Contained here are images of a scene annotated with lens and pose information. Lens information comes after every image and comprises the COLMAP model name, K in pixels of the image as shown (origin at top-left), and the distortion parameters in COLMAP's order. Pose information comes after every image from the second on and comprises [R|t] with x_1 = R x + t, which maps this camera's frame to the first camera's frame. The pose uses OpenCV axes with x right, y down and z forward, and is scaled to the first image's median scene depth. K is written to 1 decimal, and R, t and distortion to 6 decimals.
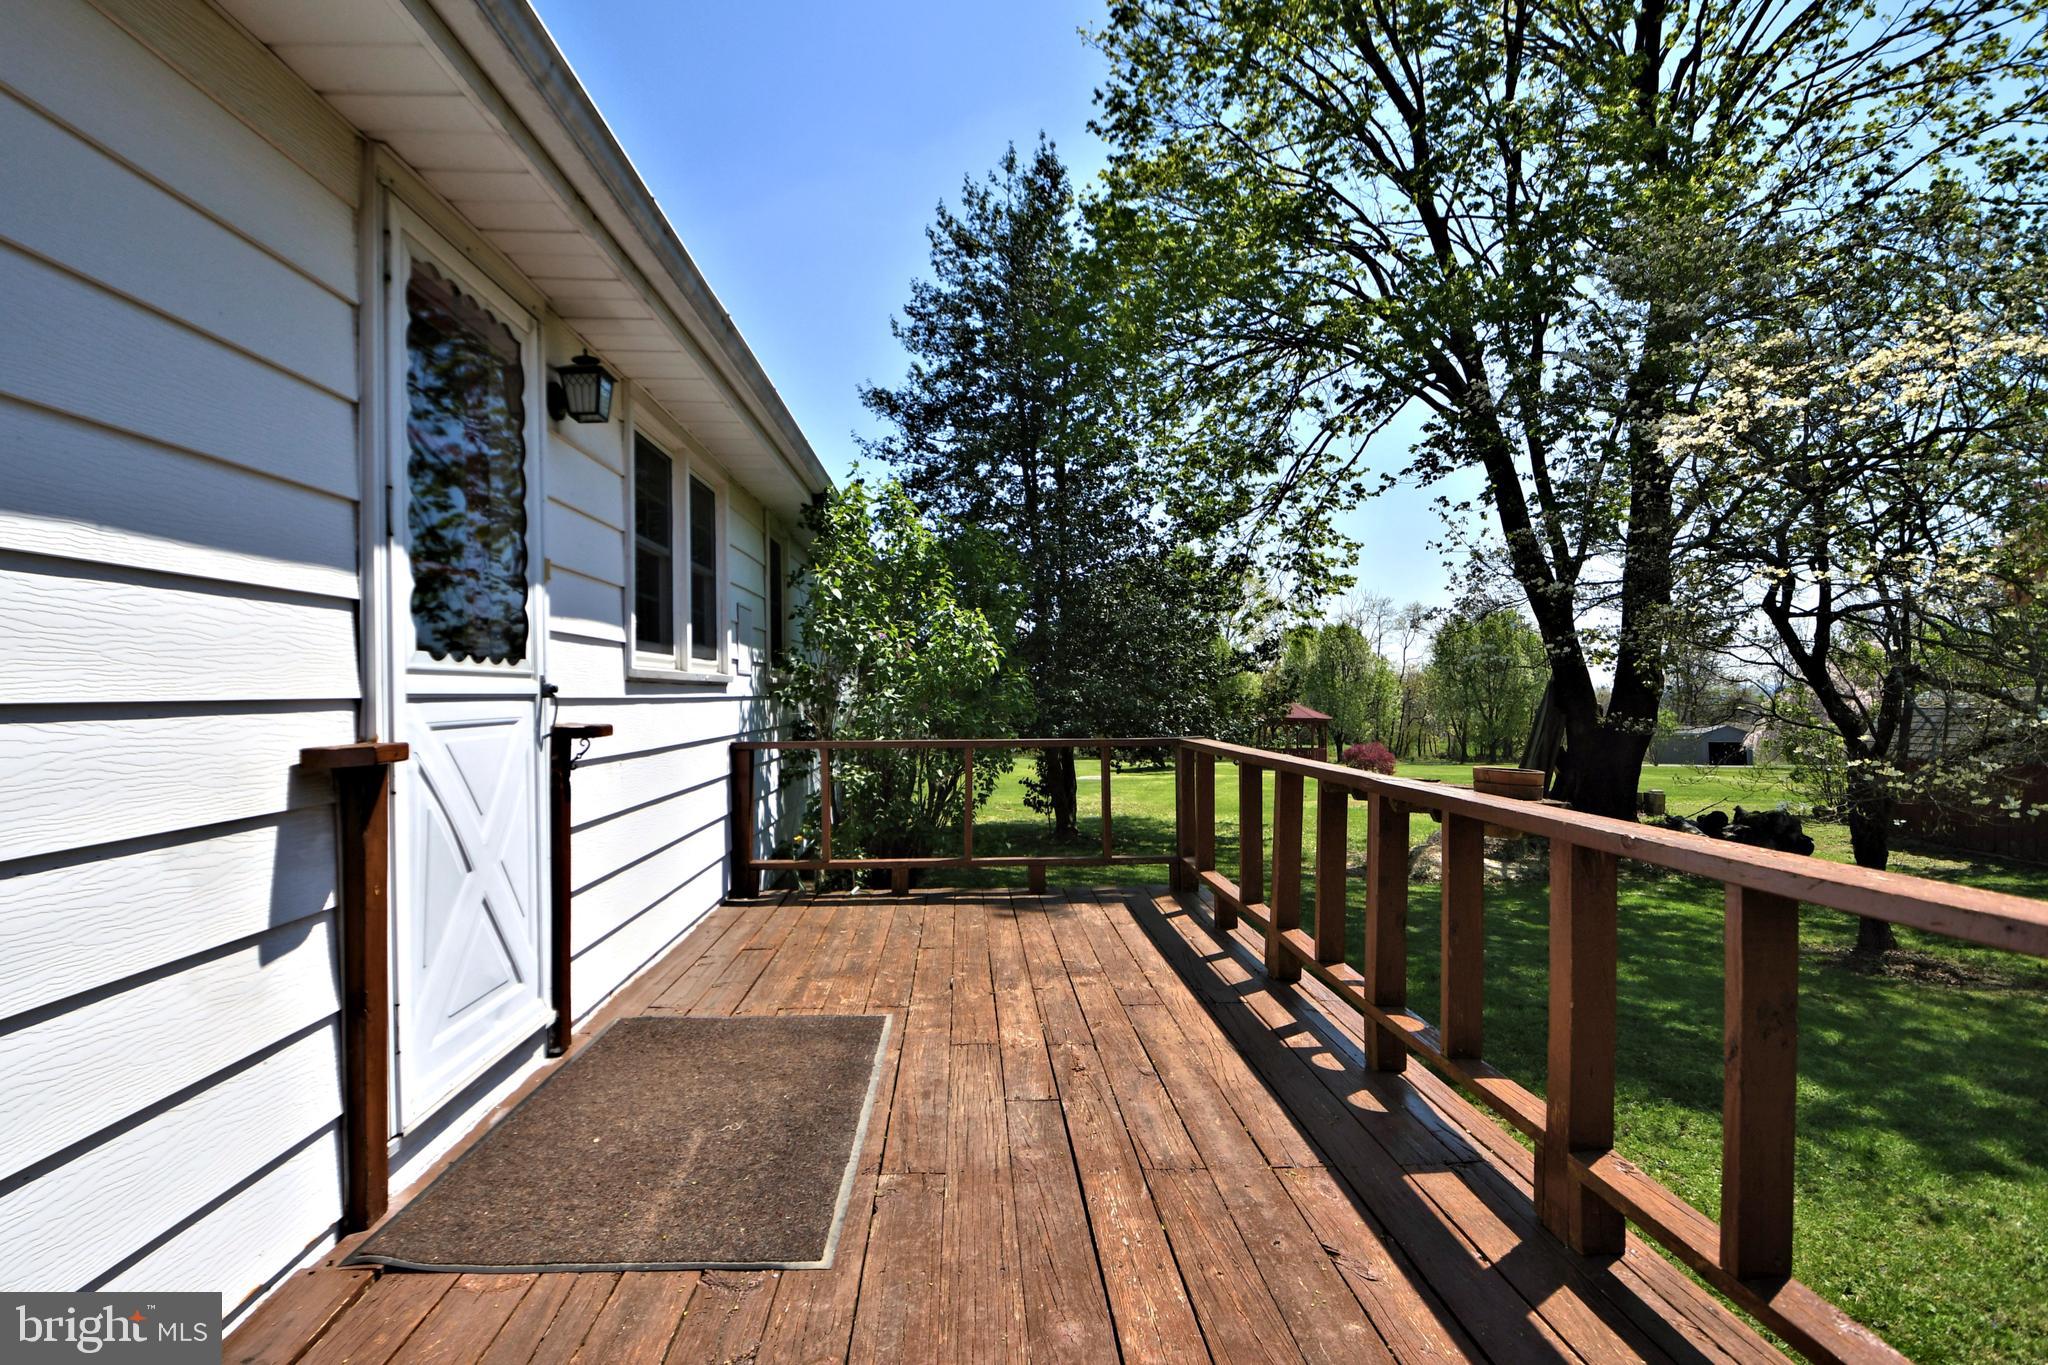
lens RADIAL K [[1003.7, 0, 1013.3], [0, 1003.7, 689.3], [0, 0, 1]] dist [-0.027507, -0.002185]
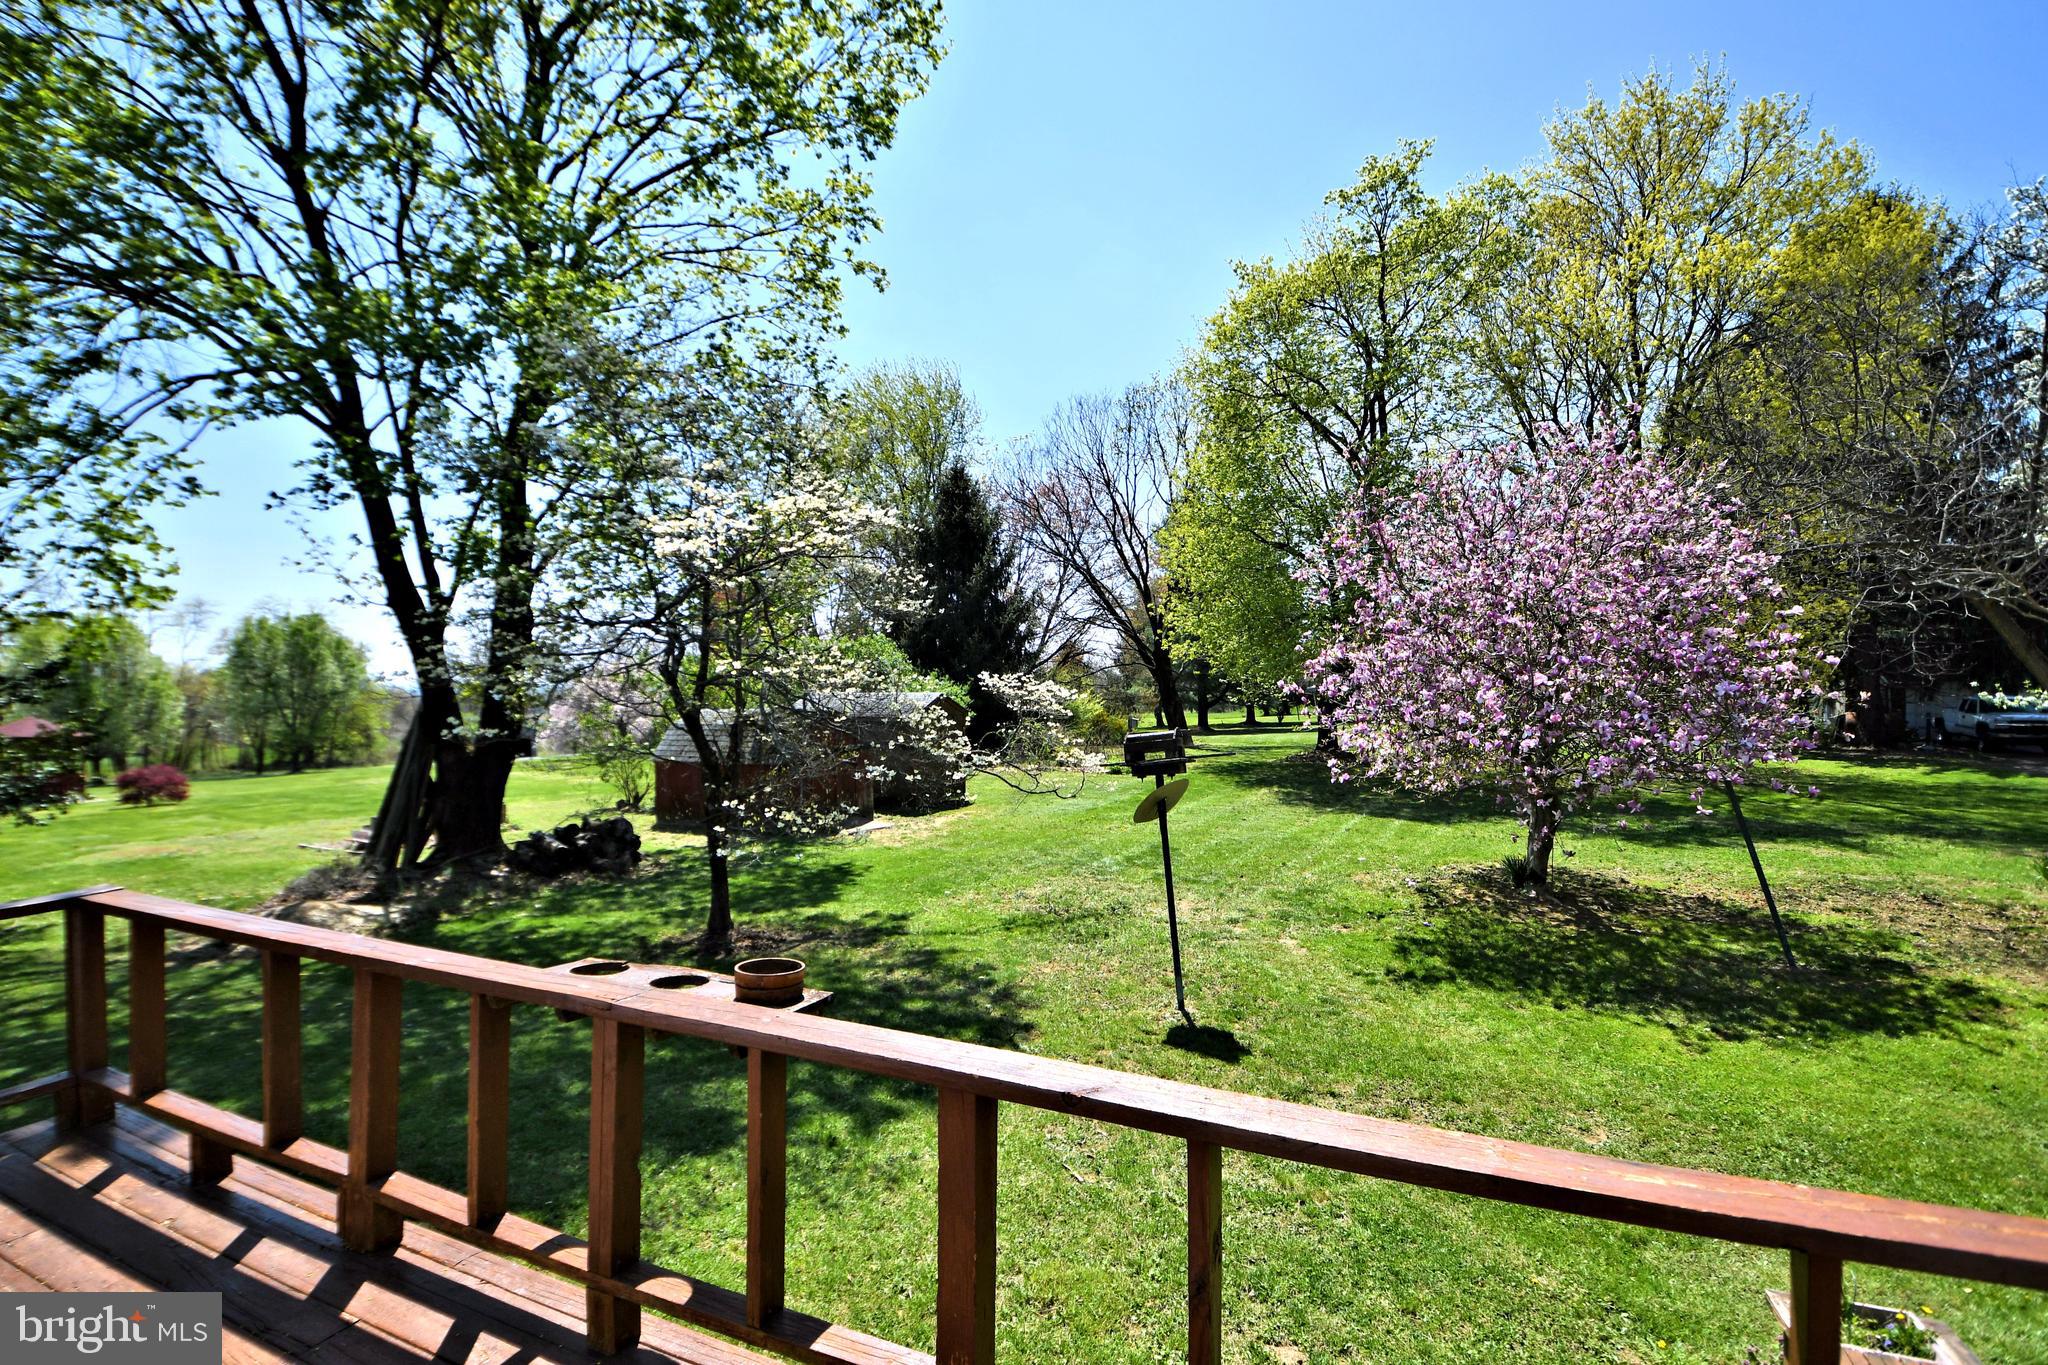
lens RADIAL K [[934.0, 0, 1006.9], [0, 934.0, 670.8], [0, 0, 1]] dist [-0.010745, -0.006039]
pose [[0.463372, 0.025764, 0.885789, -0.019467], [0.003698, 0.999512, -0.031006, -0.017360], [-0.886156, 0.017643, 0.463051, 0.038062]]
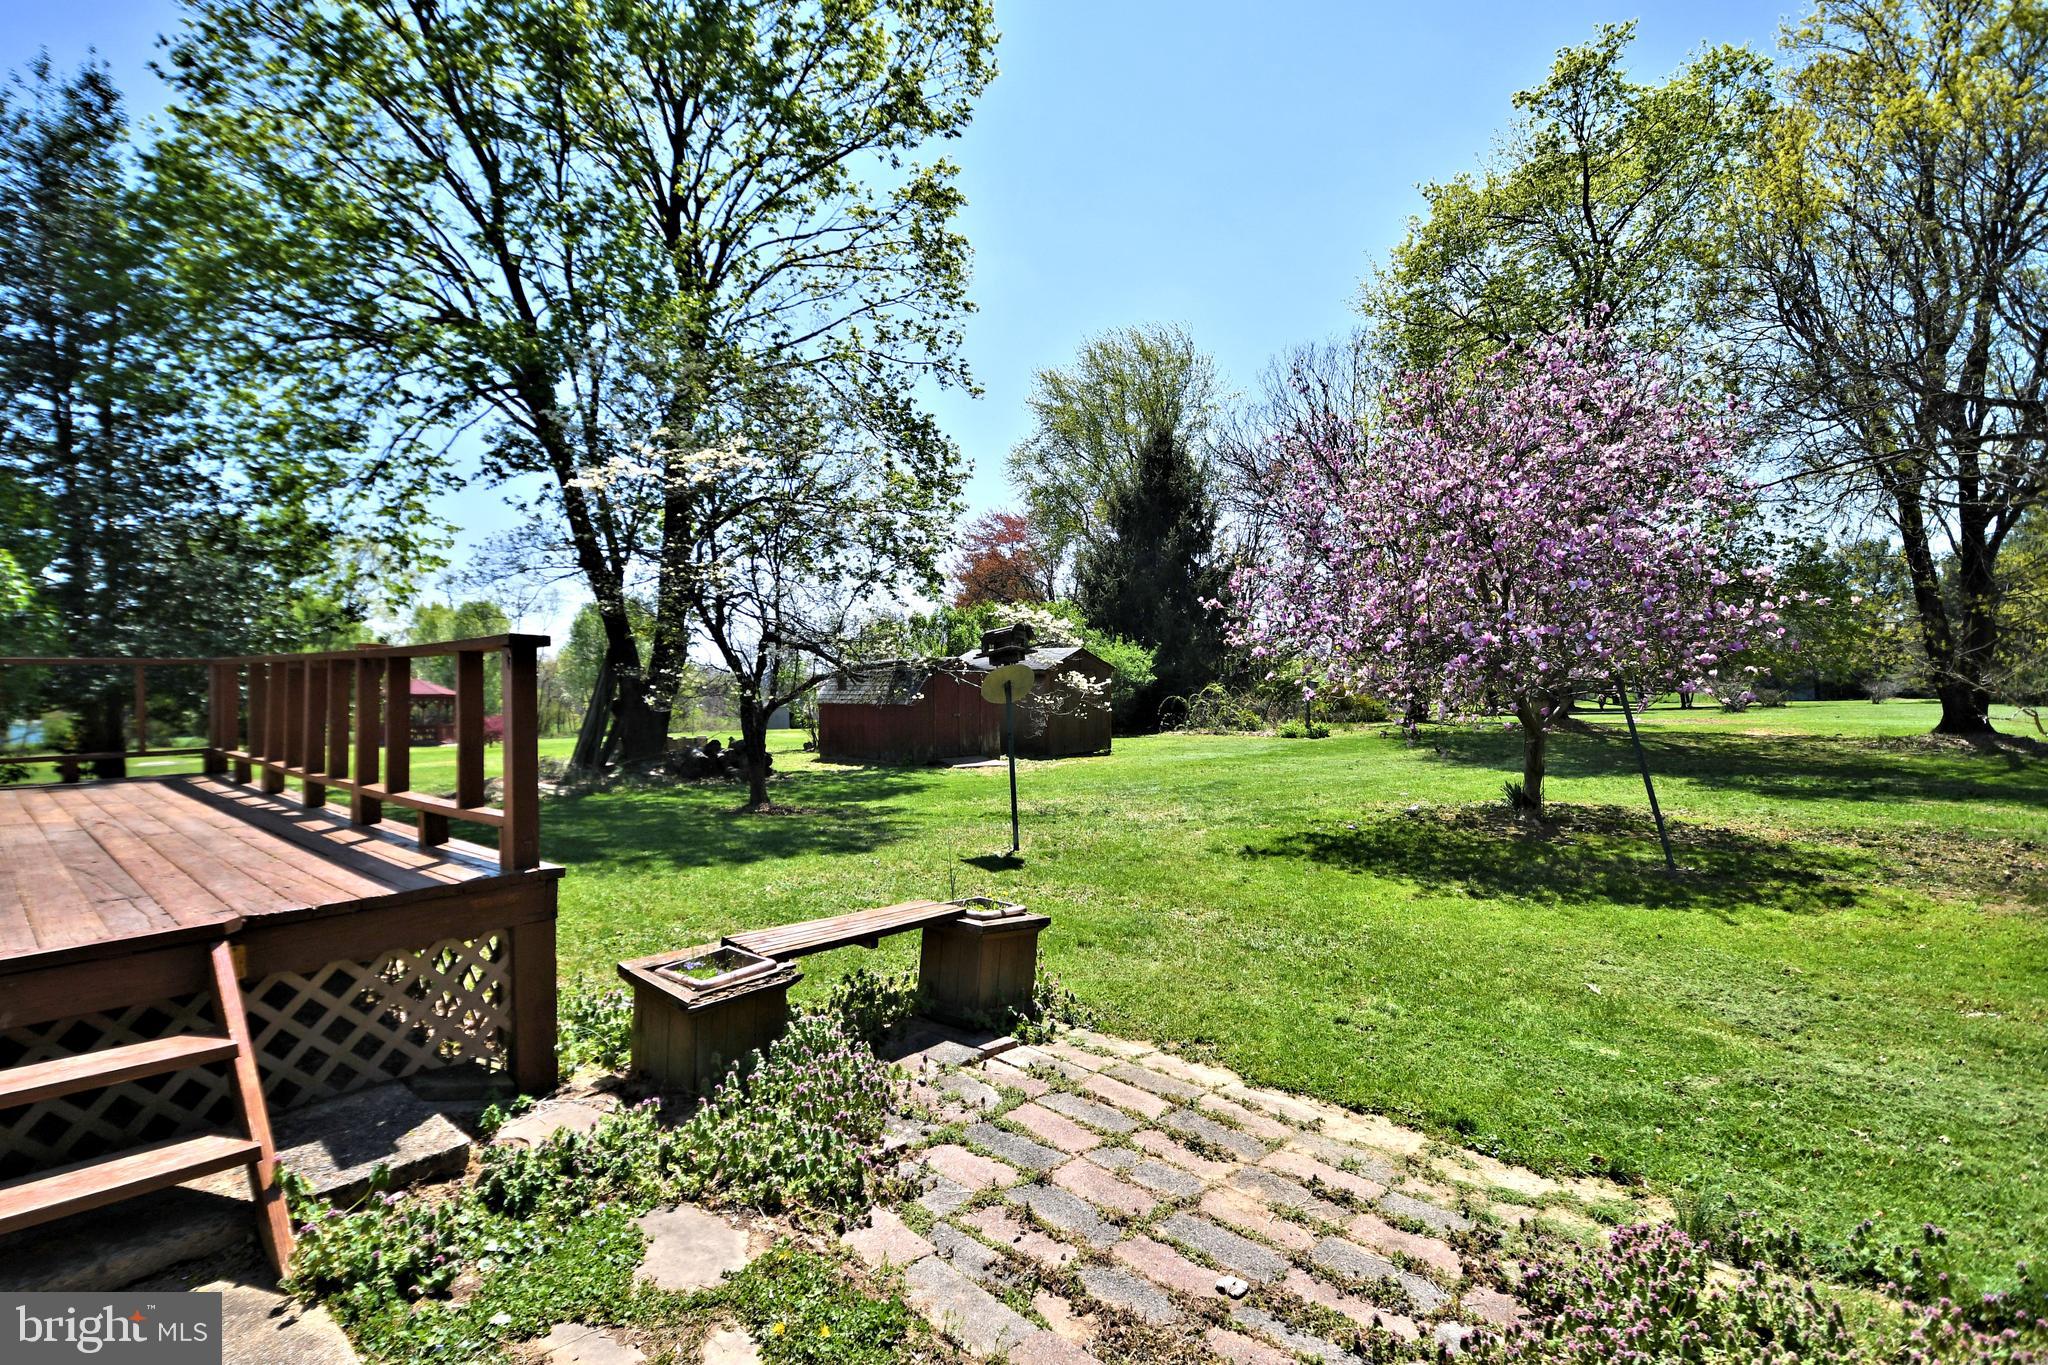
lens RADIAL K [[1003.7, 0, 1024.0], [0, 1003.7, 699.6], [0, 0, 1]] dist [-0.027507, -0.002185]
pose [[0.704323, -0.001082, 0.709878, 0.005519], [-0.002251, 0.999990, 0.003758, 0.048473], [-0.709876, -0.004244, 0.704314, -0.270685]]
